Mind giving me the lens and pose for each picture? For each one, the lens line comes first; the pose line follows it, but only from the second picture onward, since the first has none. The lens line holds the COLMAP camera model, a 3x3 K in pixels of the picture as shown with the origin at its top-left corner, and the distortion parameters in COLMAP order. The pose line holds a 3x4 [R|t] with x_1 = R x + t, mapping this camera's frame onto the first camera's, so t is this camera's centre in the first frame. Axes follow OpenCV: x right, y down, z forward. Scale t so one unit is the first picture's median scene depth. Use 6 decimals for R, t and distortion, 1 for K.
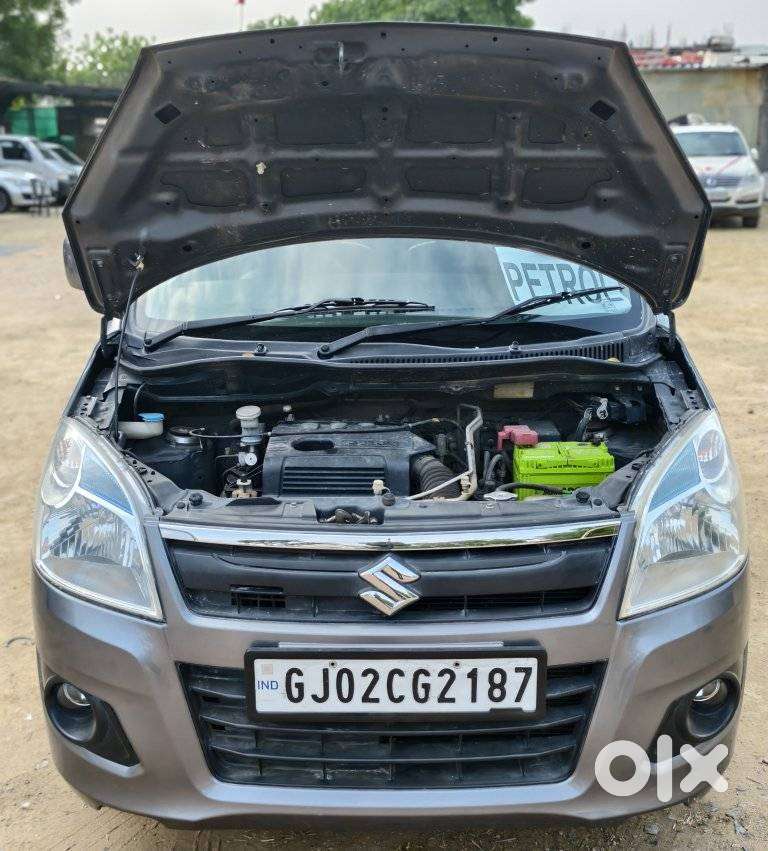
lens RADIAL K [[1105.9, 0, 384.0], [0, 1105.9, 425.5], [0, 0, 1]] dist [-0.015078, -0.002273]
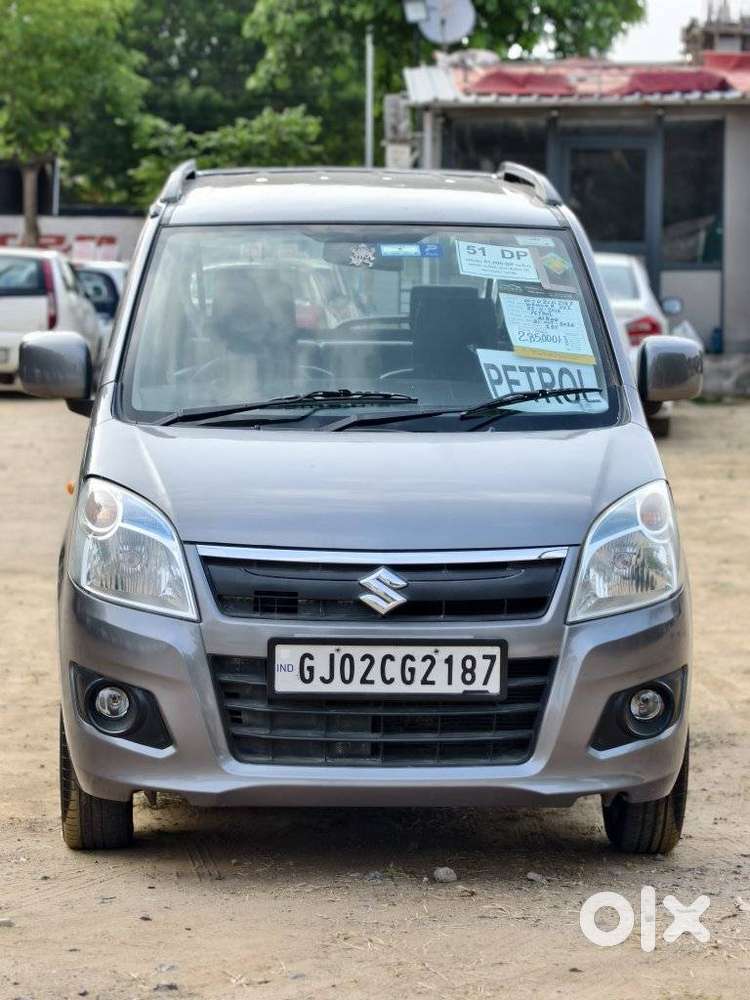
lens RADIAL K [[3375.5, 0, 375.0], [0, 3375.5, 500.0], [0, 0, 1]] dist [-0.512733, -3.386104]
pose [[0.998982, 0.014915, 0.042574, -0.167990], [-0.007275, 0.984675, -0.174249, 0.707577], [-0.044521, 0.173762, 0.983781, -2.770088]]
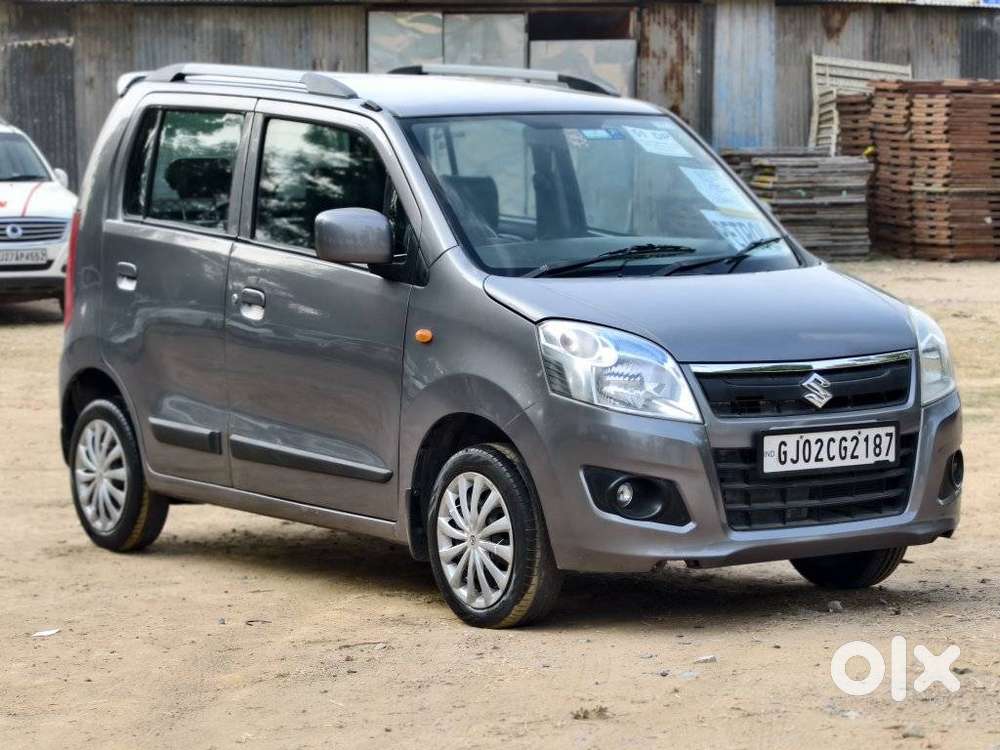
lens RADIAL K [[3375.5, 0, 500.0], [0, 3375.5, 375.0], [0, 0, 1]] dist [-0.512733, -3.386104]
pose [[0.830764, -0.043496, 0.554923, -3.146292], [0.147018, 0.978686, -0.143387, 0.766626], [-0.536859, 0.200704, 0.819451, -2.833319]]
